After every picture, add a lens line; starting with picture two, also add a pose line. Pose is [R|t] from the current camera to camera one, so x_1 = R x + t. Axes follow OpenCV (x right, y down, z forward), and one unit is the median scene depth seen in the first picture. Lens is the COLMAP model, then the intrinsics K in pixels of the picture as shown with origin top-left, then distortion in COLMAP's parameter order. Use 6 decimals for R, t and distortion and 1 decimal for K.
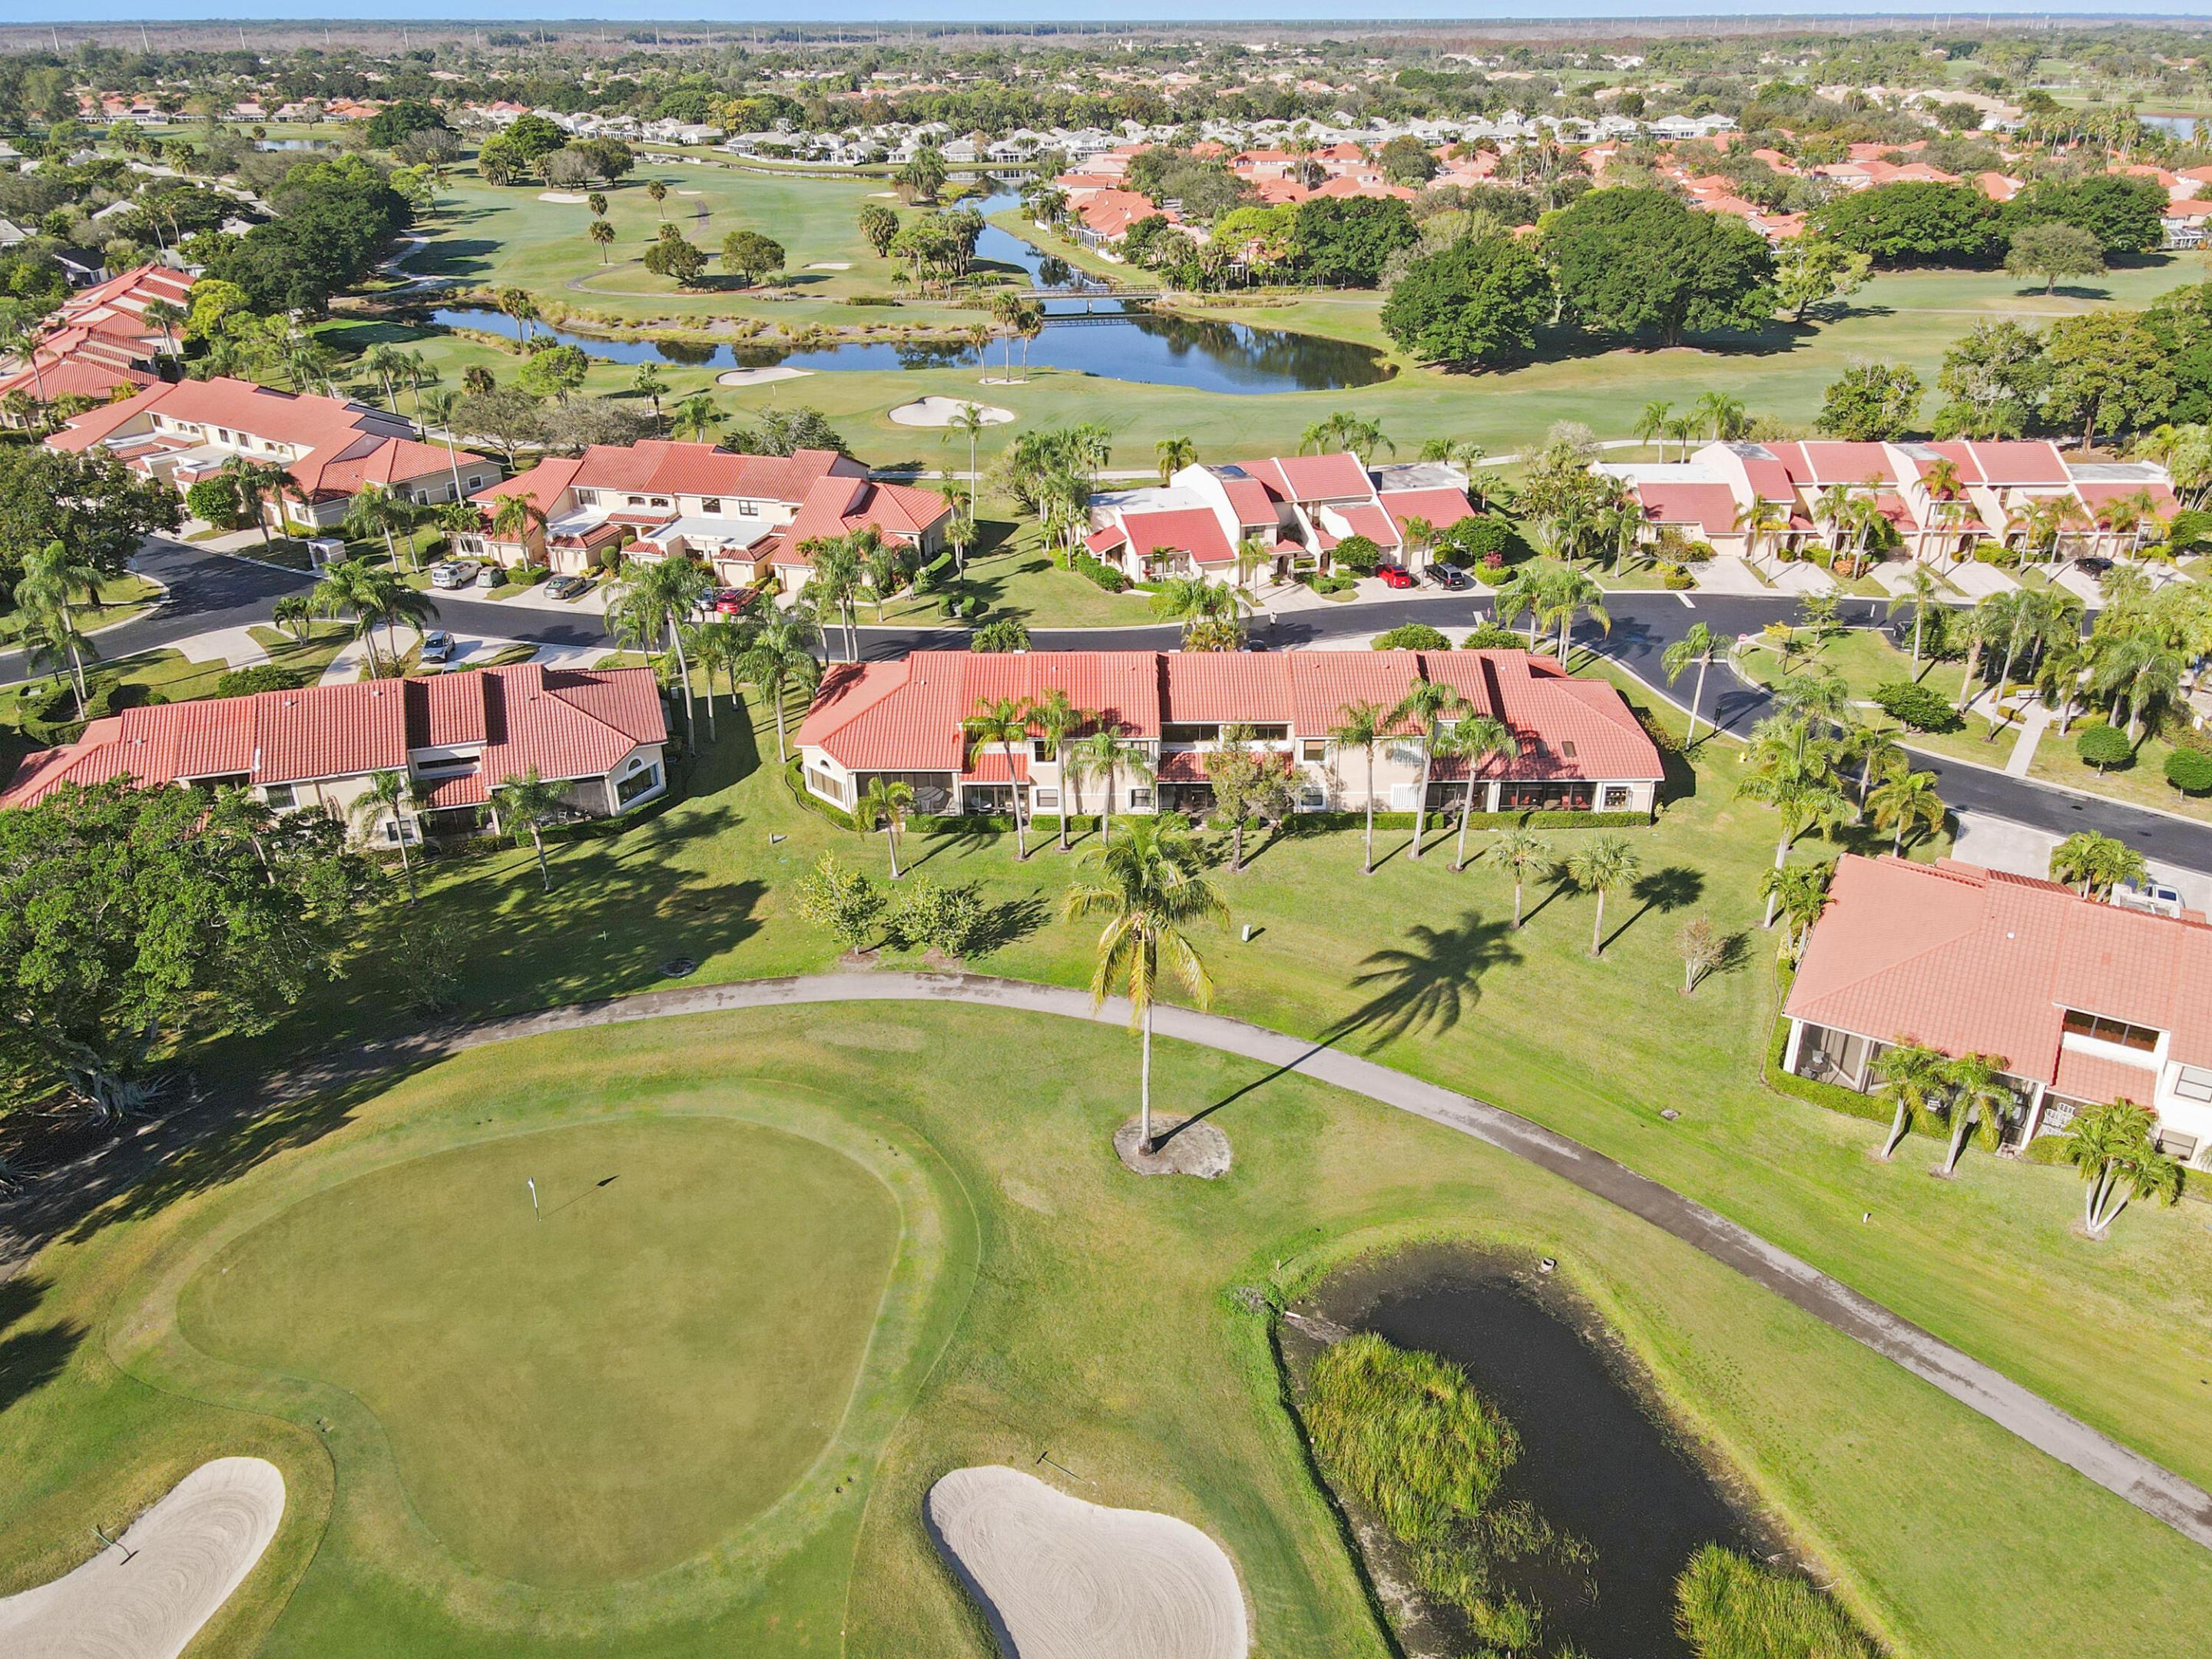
lens RADIAL K [[1594.3, 0, 1105.3], [0, 1594.3, 750.2], [0, 0, 1]] dist [0.008626, 0.010395]
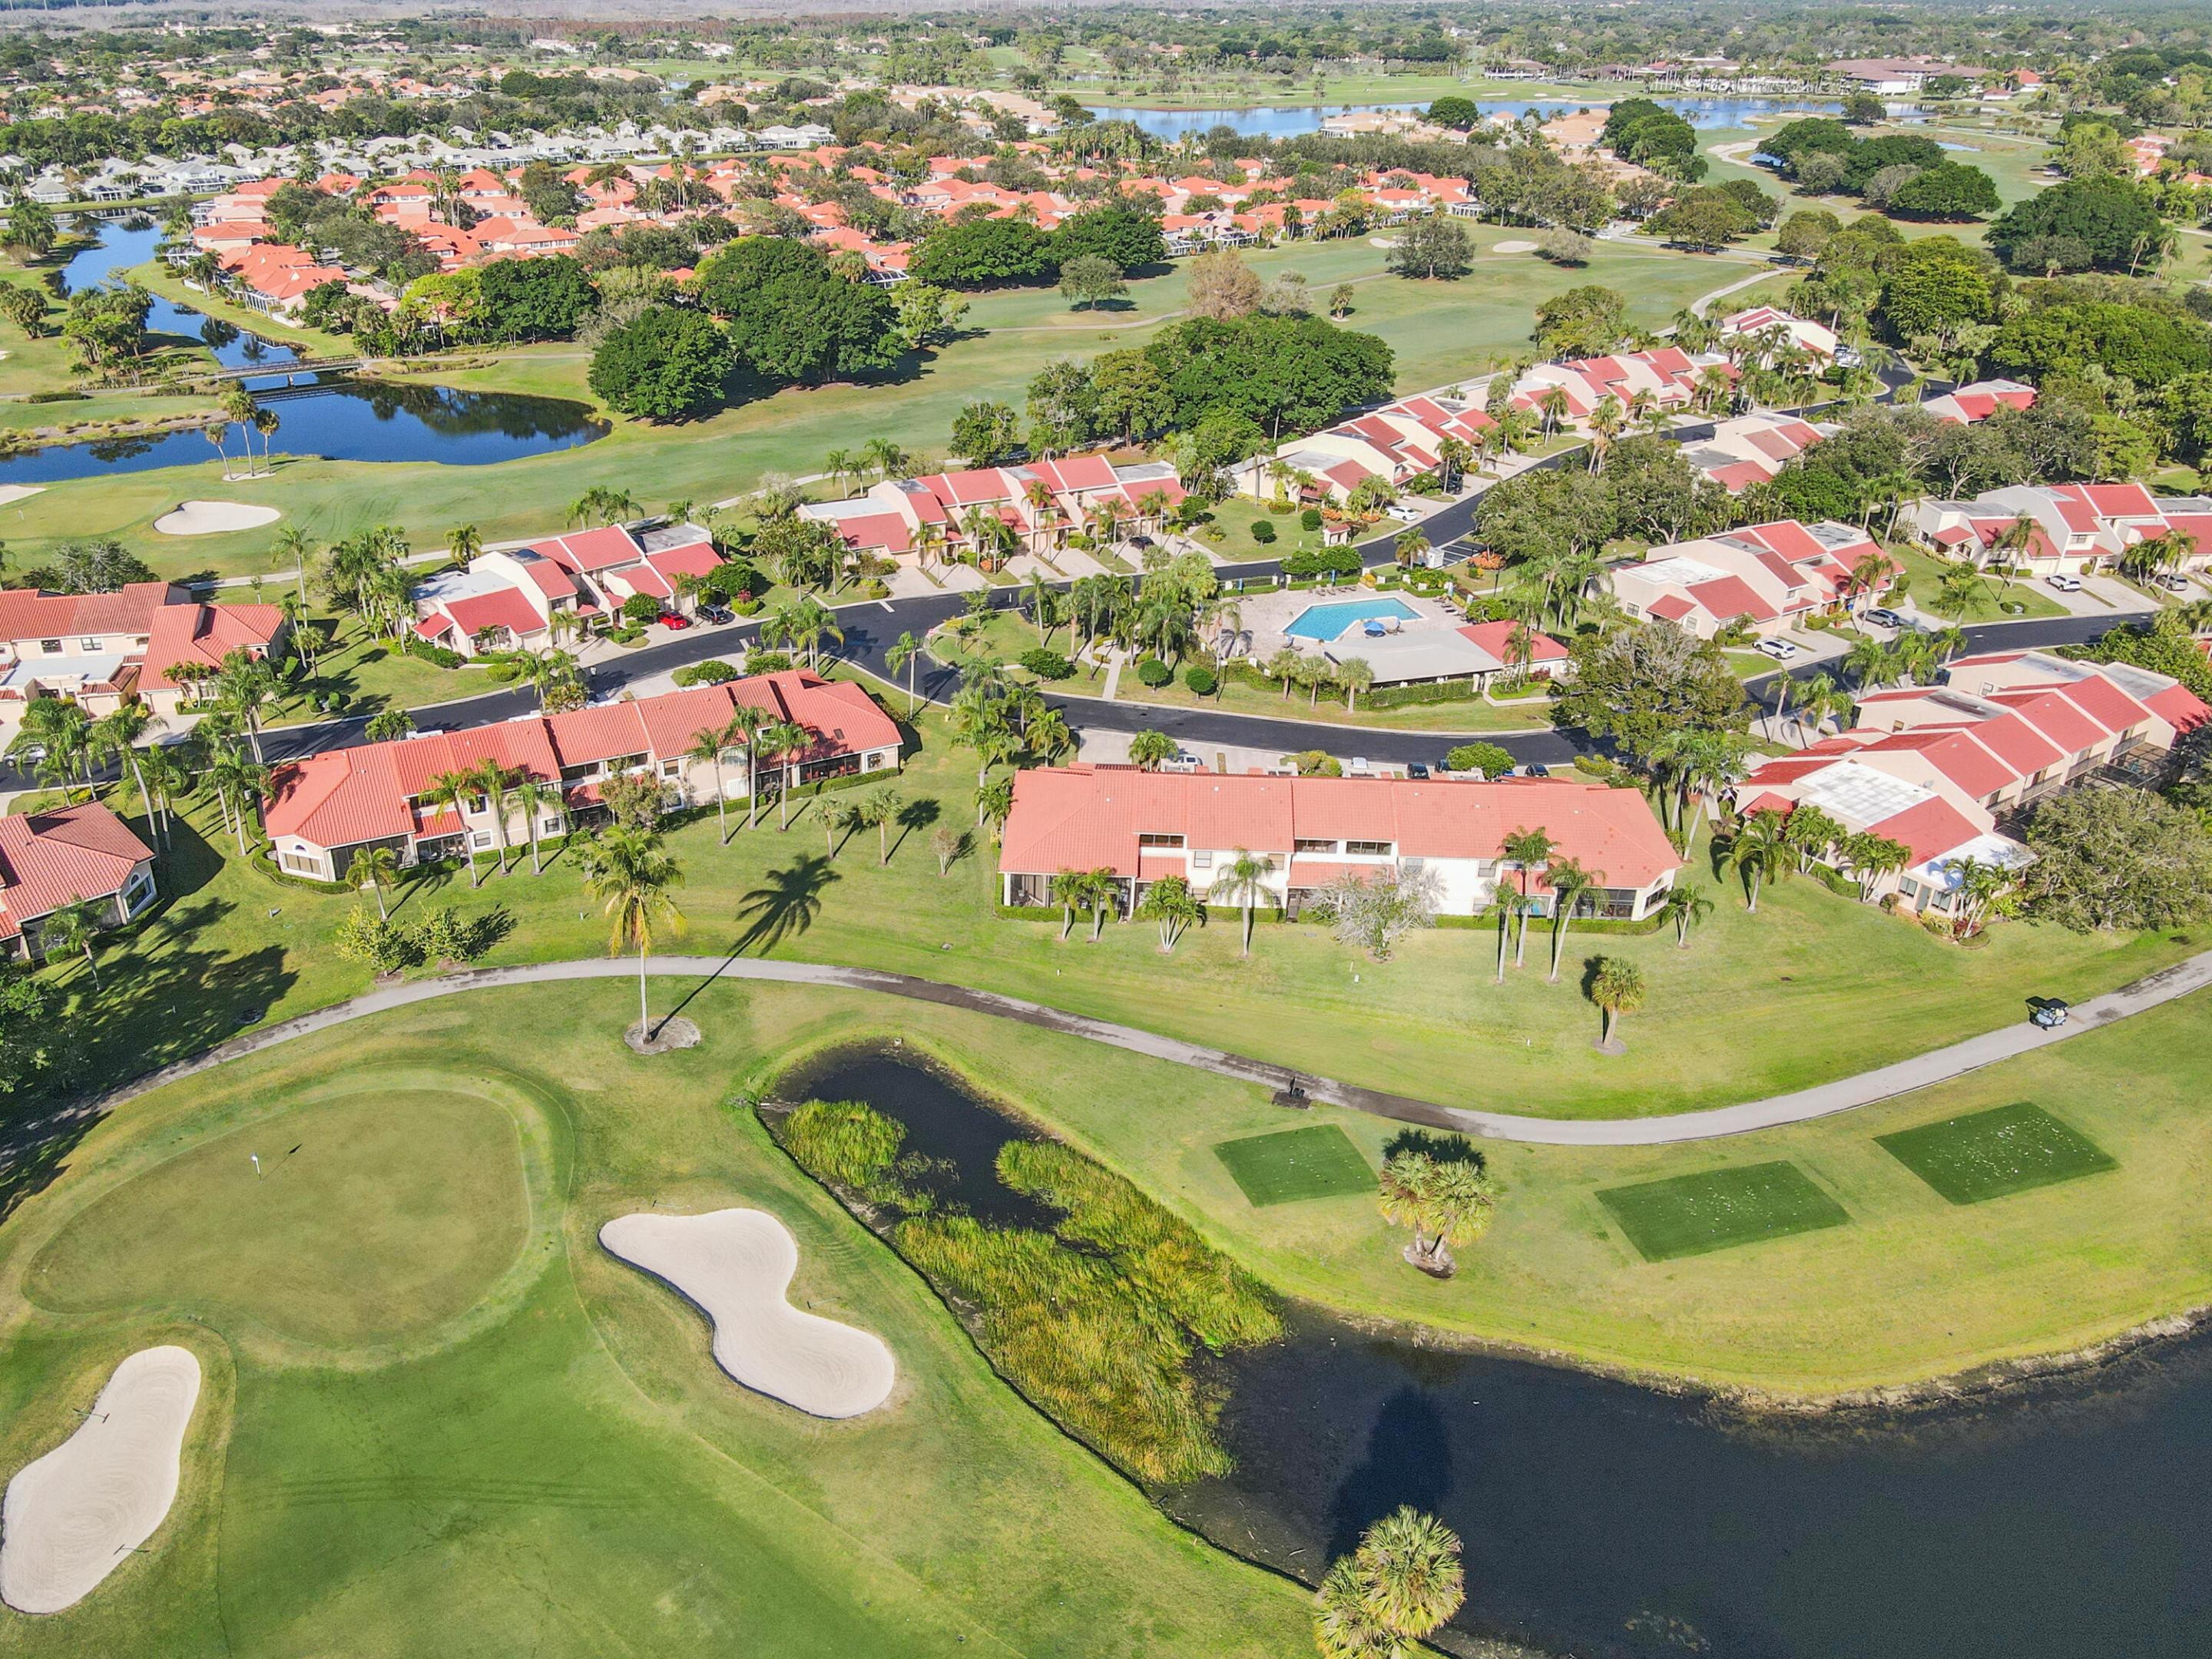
lens RADIAL K [[1647.2, 0, 970.0], [0, 1647.2, 660.3], [0, 0, 1]] dist [0.020632, 0.002825]
pose [[0.906498, -0.158545, 0.391311, -0.125493], [0.176368, 0.984276, -0.009775, -0.021799], [-0.383609, 0.077875, 0.920206, -0.307448]]
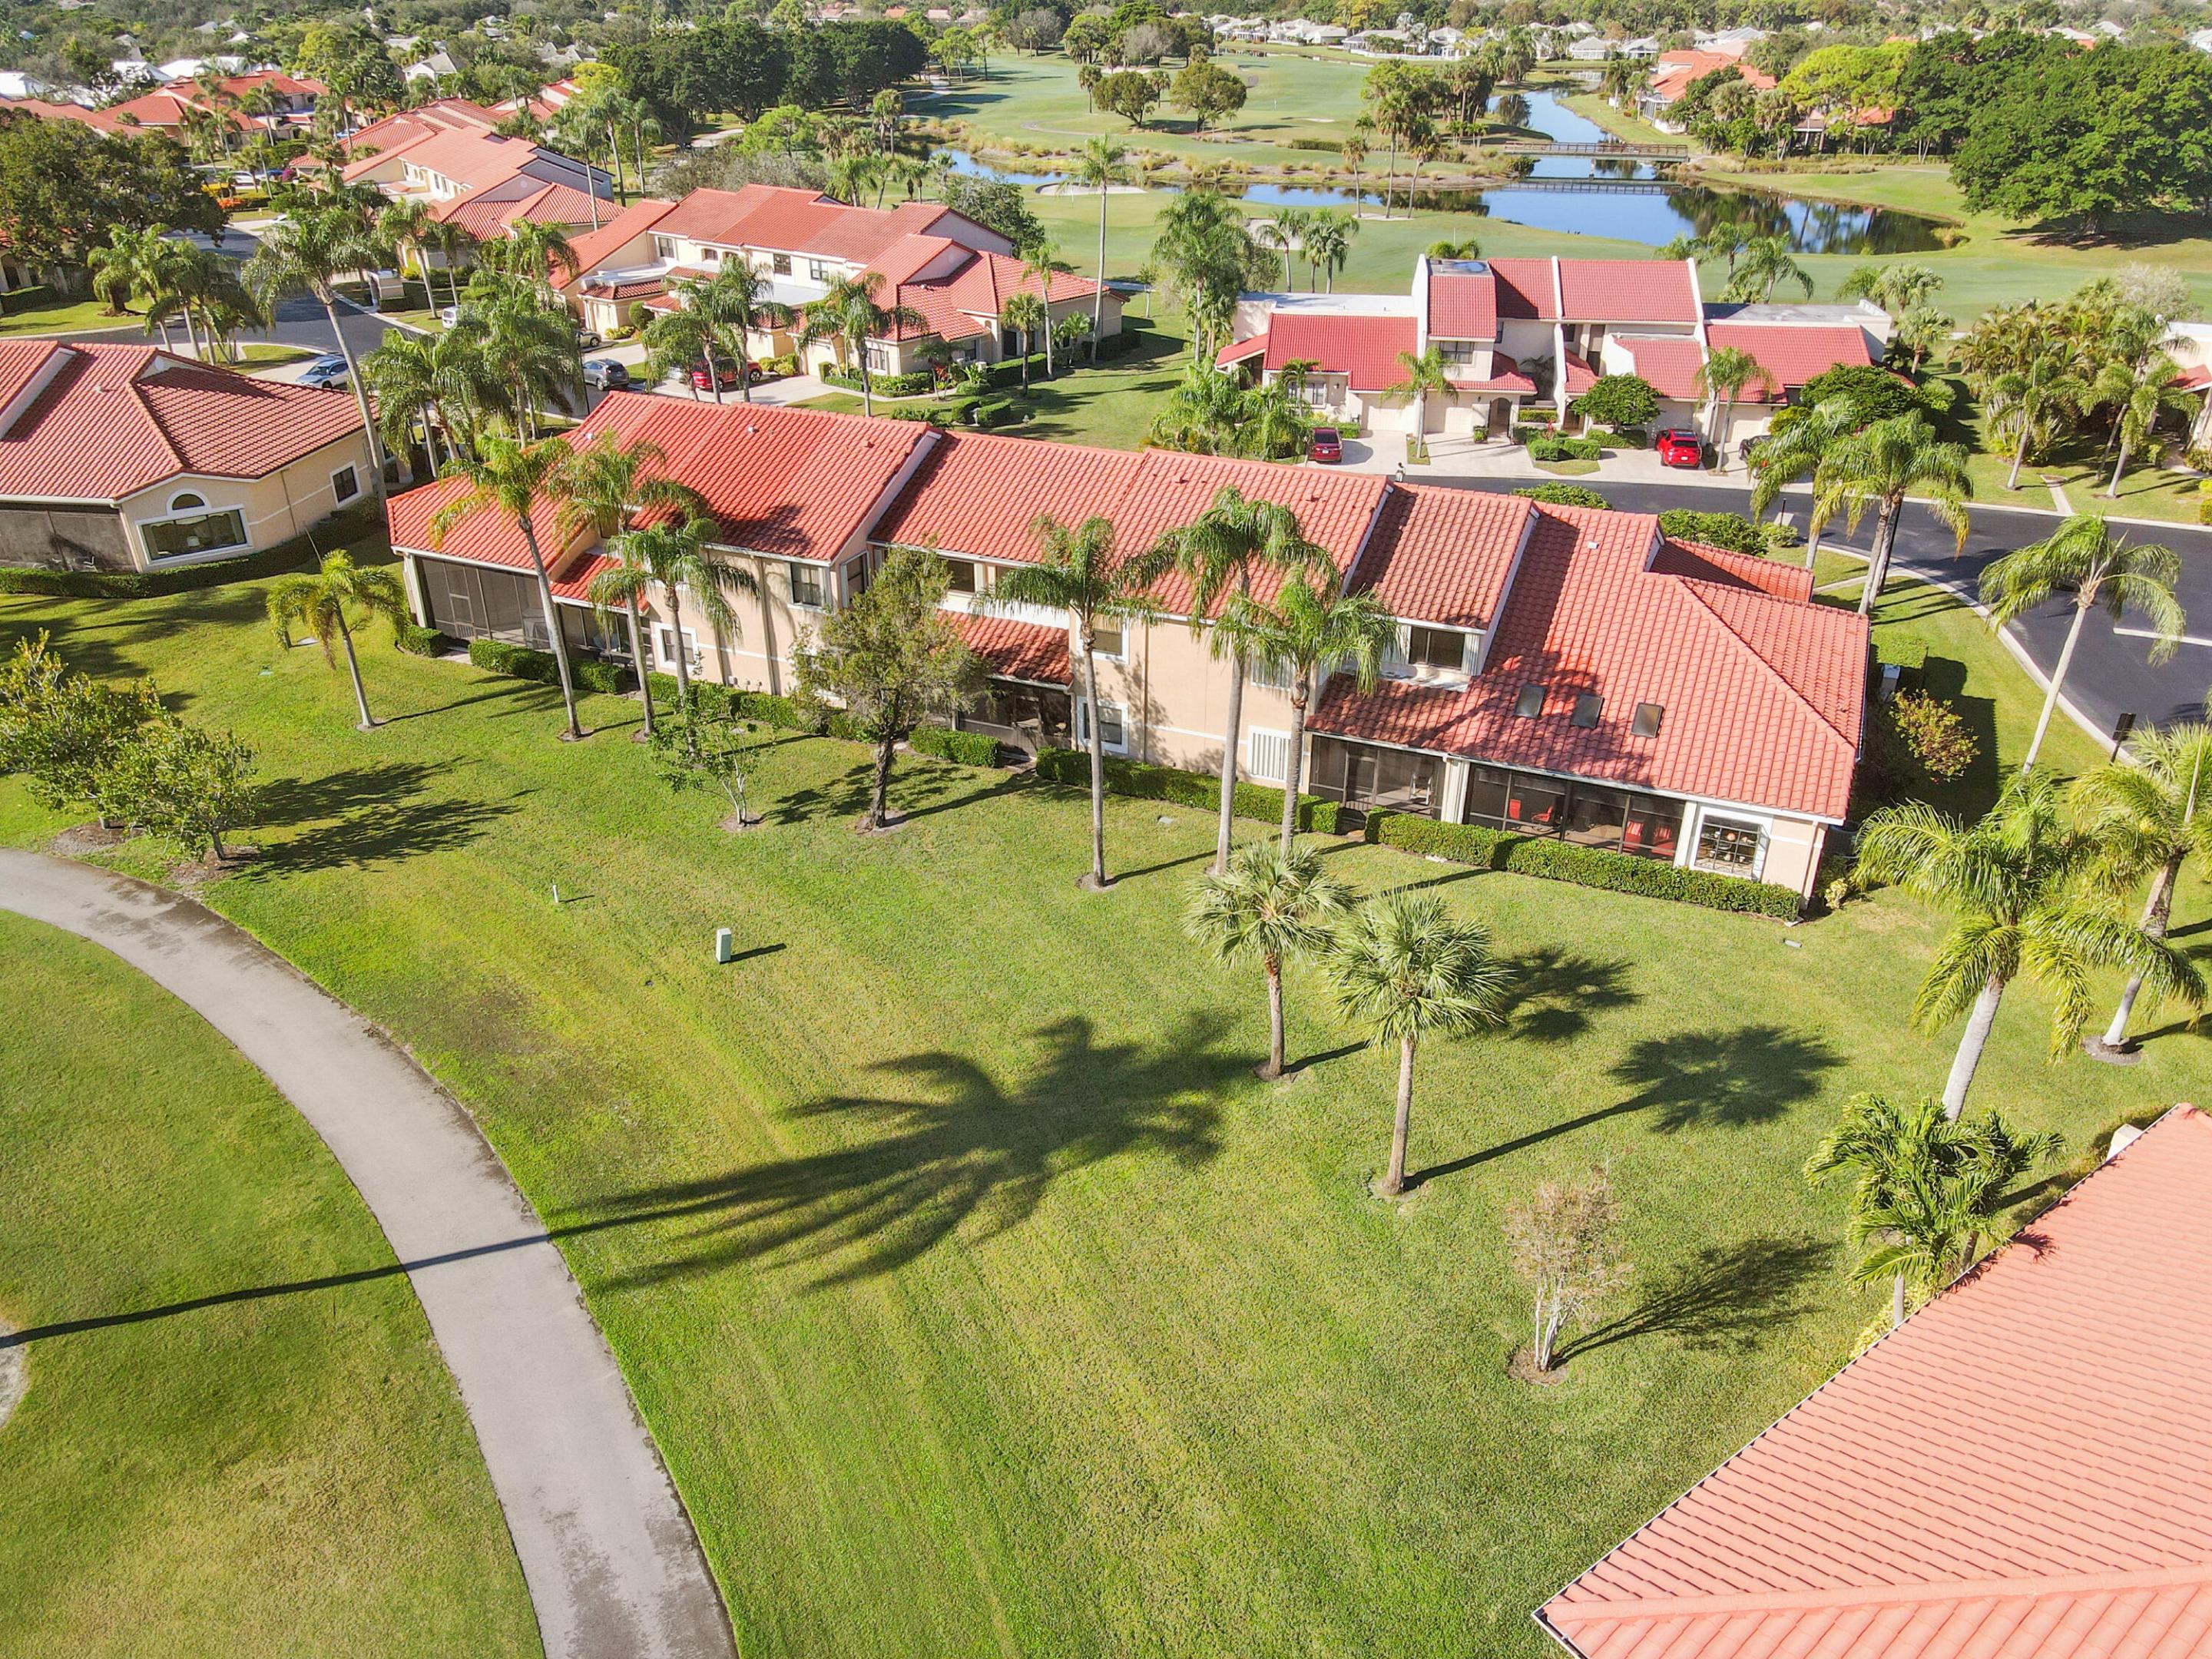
lens RADIAL K [[1581.7, 0, 1100.1], [0, 1581.7, 776.8], [0, 0, 1]] dist [0.026082, -0.002272]
pose [[0.917484, 0.184186, -0.352560, 0.212711], [-0.168693, 0.982852, 0.074468, 0.005227], [0.360230, -0.008849, 0.932822, 0.354614]]
